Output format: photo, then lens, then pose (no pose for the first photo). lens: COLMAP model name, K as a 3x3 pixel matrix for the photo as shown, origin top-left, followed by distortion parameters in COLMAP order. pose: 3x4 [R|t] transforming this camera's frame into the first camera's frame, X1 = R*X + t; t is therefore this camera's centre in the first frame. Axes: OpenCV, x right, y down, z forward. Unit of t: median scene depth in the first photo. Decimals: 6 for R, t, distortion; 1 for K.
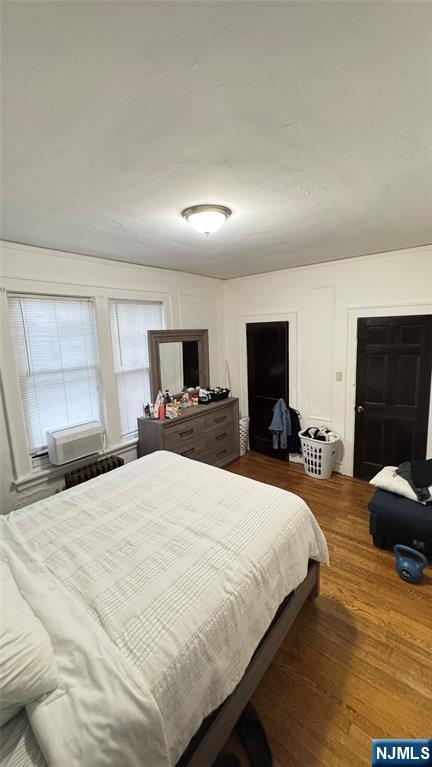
lens RADIAL K [[307.9, 0, 216.9], [0, 307.9, 383.6], [0, 0, 1]] dist [-0.001370, 0.000048]
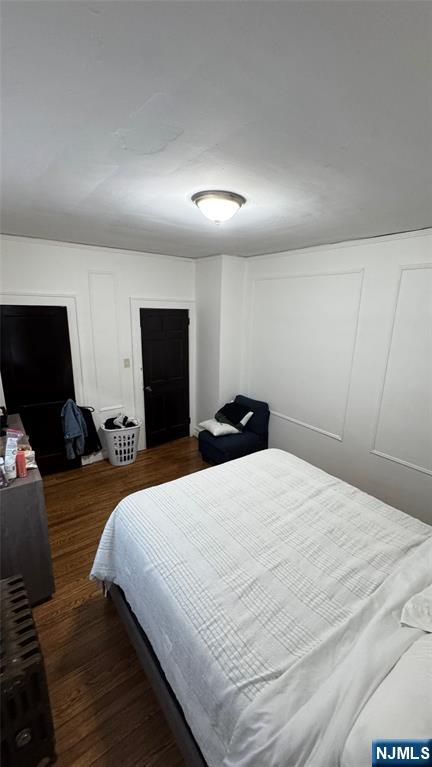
lens RADIAL K [[307.9, 0, 216.9], [0, 307.9, 383.6], [0, 0, 1]] dist [-0.001370, 0.000048]
pose [[0.252673, -0.195550, 0.947585, -0.643145], [0.126127, 0.977664, 0.168125, -0.111834], [-0.959296, 0.077035, 0.271693, 0.511437]]
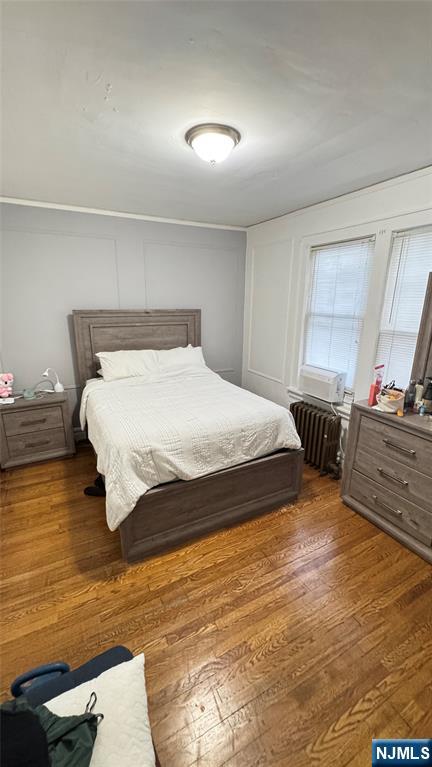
lens RADIAL K [[307.9, 0, 216.9], [0, 307.9, 383.6], [0, 0, 1]] dist [-0.001370, 0.000048]
pose [[-0.393242, 0.281136, -0.875399, 0.606041], [-0.146941, 0.920651, 0.361676, -0.140784], [0.907617, 0.270858, -0.320728, 0.953095]]
